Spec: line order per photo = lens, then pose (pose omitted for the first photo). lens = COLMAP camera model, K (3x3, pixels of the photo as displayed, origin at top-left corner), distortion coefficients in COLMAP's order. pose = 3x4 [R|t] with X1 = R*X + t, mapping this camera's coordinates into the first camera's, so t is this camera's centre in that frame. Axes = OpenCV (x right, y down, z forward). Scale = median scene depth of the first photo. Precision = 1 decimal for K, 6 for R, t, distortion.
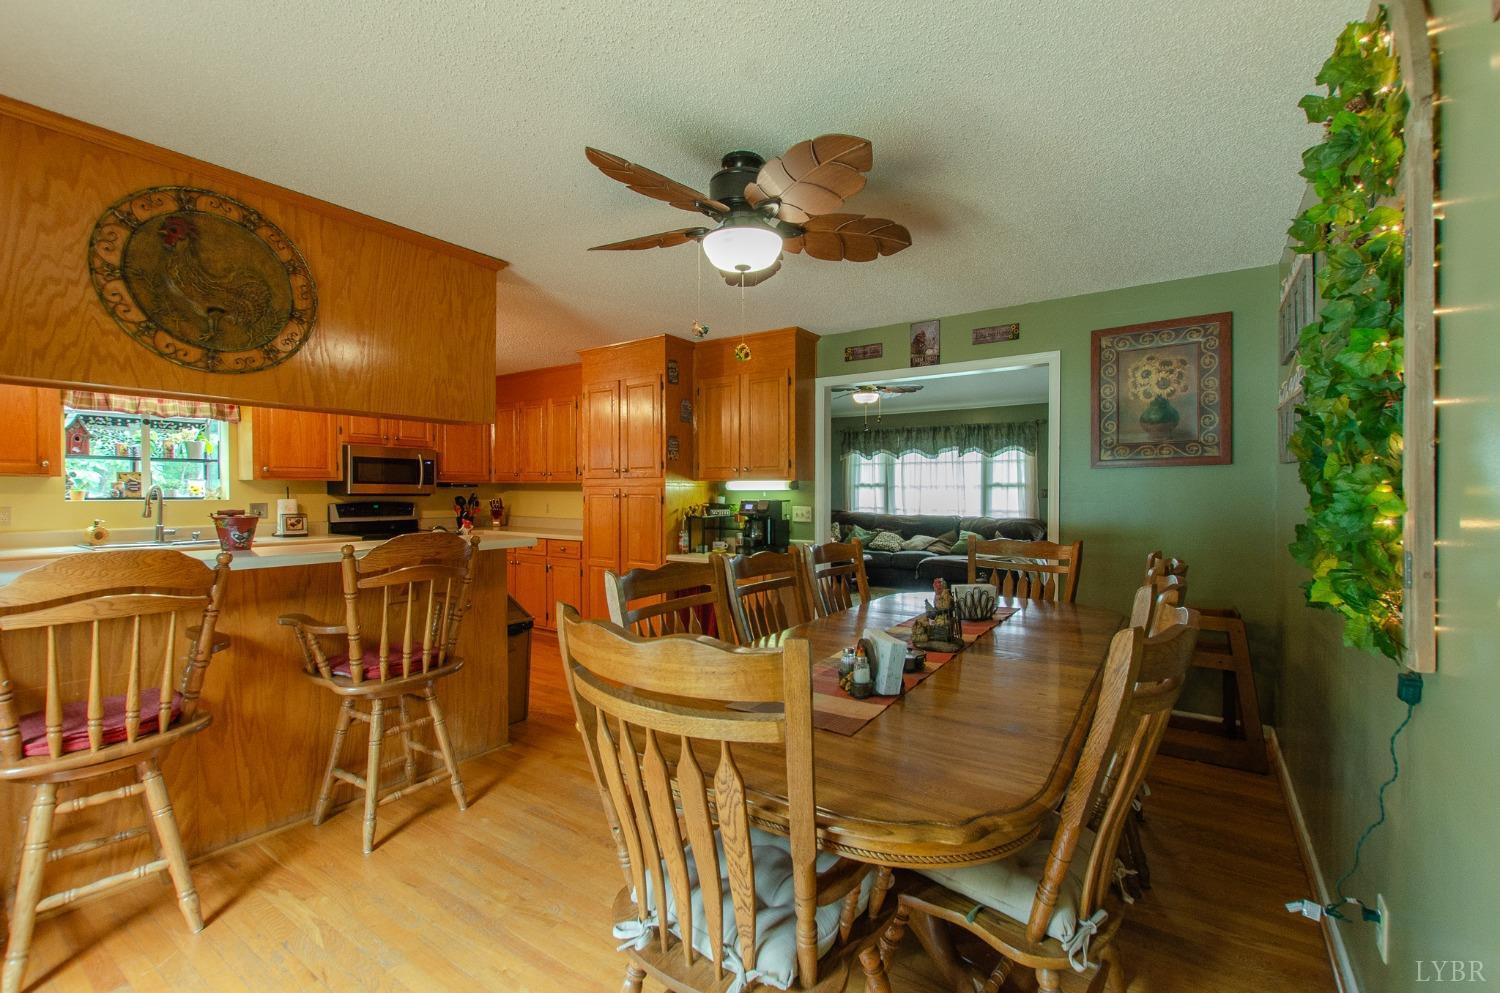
lens RADIAL K [[643.4, 0, 759.4], [0, 643.4, 495.2], [0, 0, 1]] dist [0.004047, -0.001150]
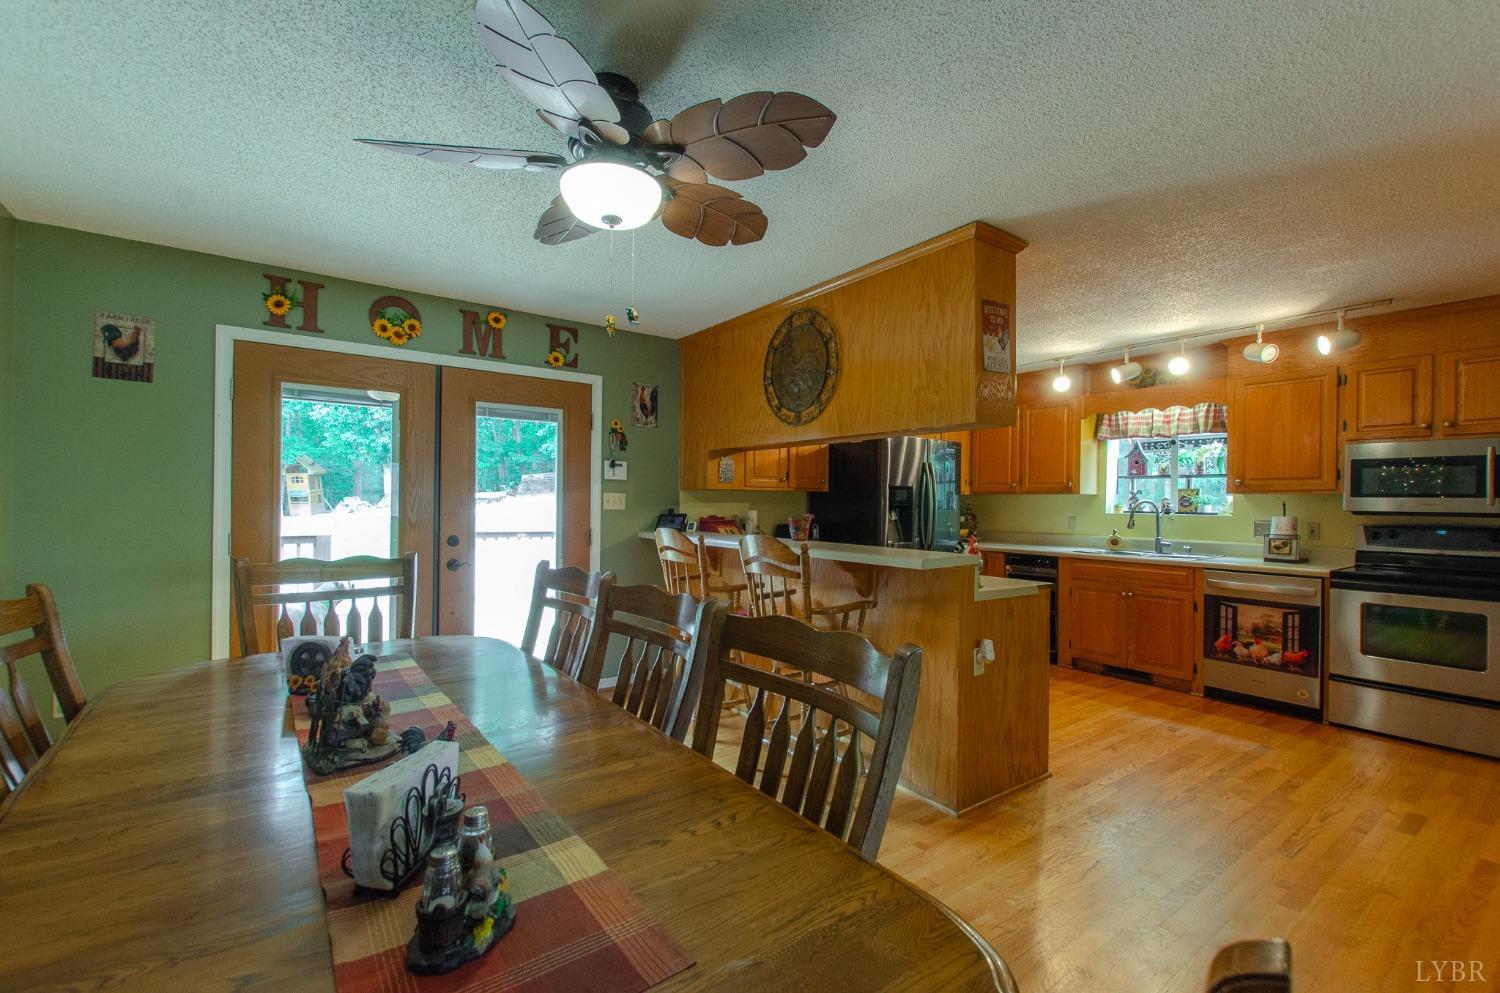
lens RADIAL K [[643.4, 0, 757.2], [0, 643.4, 499.6], [0, 0, 1]] dist [0.004047, -0.001150]
pose [[-0.350013, -0.006137, -0.936725, 0.113245], [-0.013592, 0.999907, -0.001472, -0.002172], [0.936646, 0.012217, -0.350063, 0.262072]]
